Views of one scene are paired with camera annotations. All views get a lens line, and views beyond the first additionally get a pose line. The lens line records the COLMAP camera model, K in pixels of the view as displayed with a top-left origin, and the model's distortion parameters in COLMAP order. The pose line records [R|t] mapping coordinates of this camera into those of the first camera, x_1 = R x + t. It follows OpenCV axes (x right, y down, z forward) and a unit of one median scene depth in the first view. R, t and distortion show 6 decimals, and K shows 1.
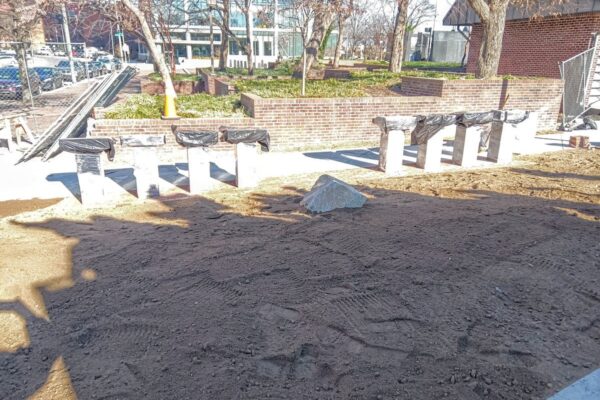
lens RADIAL K [[443.4, 0, 303.7], [0, 443.4, 200.2], [0, 0, 1]] dist [0.070864, -0.081887]
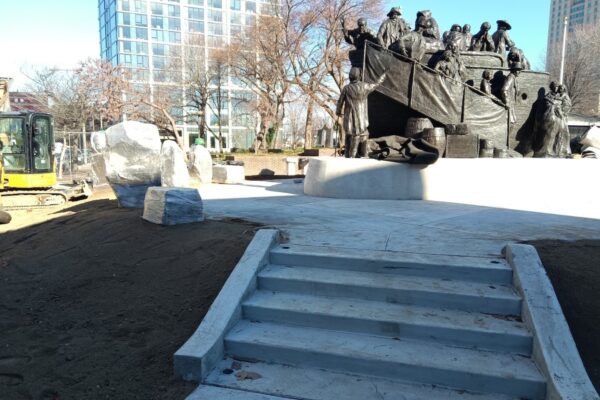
lens RADIAL K [[443.4, 0, 303.7], [0, 443.4, 200.2], [0, 0, 1]] dist [0.070864, -0.081887]
pose [[0.993791, -0.018252, 0.109753, -0.009337], [0.039850, 0.979400, -0.197961, 0.371400], [-0.103879, 0.201105, 0.974046, -0.979879]]
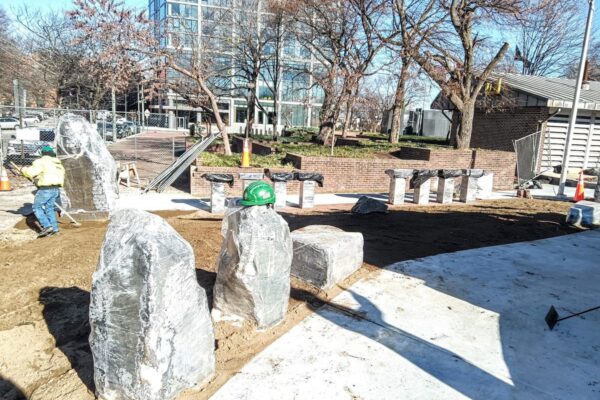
lens RADIAL K [[443.4, 0, 303.7], [0, 443.4, 200.2], [0, 0, 1]] dist [0.070864, -0.081887]
pose [[0.999213, 0.036212, 0.016202, -0.098586], [-0.033482, 0.988841, -0.145165, 0.100868], [-0.021277, 0.144508, 0.989275, -0.339230]]
